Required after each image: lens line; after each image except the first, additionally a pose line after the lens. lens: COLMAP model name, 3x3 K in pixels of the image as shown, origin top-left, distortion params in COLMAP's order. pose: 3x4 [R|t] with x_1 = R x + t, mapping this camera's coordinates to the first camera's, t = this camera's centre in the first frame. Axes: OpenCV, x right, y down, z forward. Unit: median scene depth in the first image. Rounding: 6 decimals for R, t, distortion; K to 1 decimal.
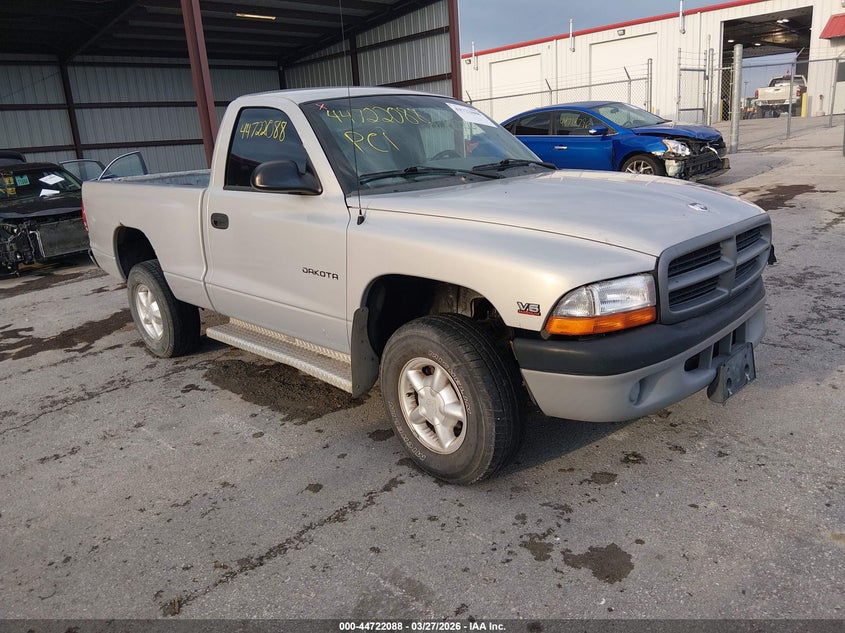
lens RADIAL K [[653.0, 0, 422.5], [0, 653.0, 298.6], [0, 0, 1]] dist [0.110454, -0.214106]
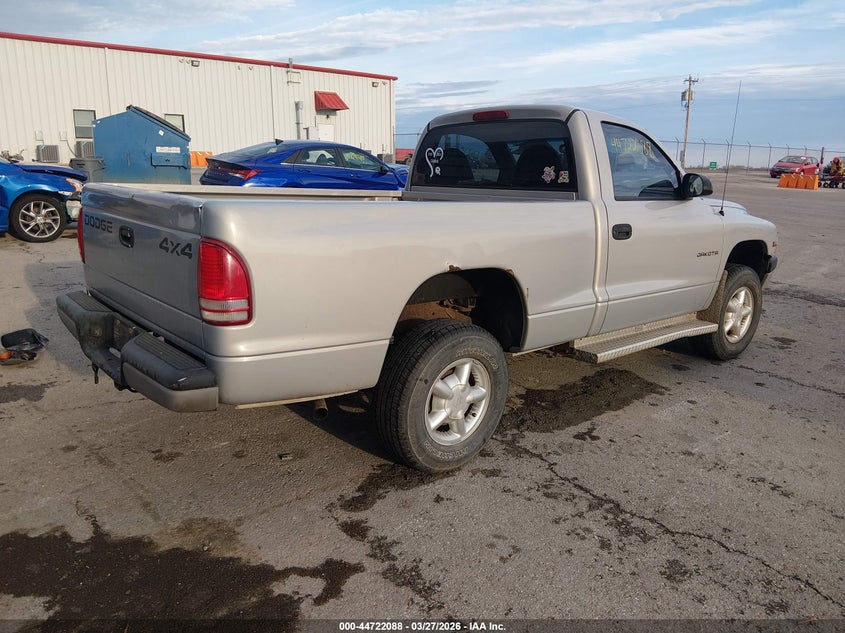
lens RADIAL K [[653.0, 0, 422.5], [0, 653.0, 298.6], [0, 0, 1]] dist [0.110454, -0.214106]
pose [[0.051565, -0.129499, 0.990238, -1.193908], [0.220060, 0.968658, 0.115217, -0.180696], [-0.974123, 0.211970, 0.078446, 1.119806]]
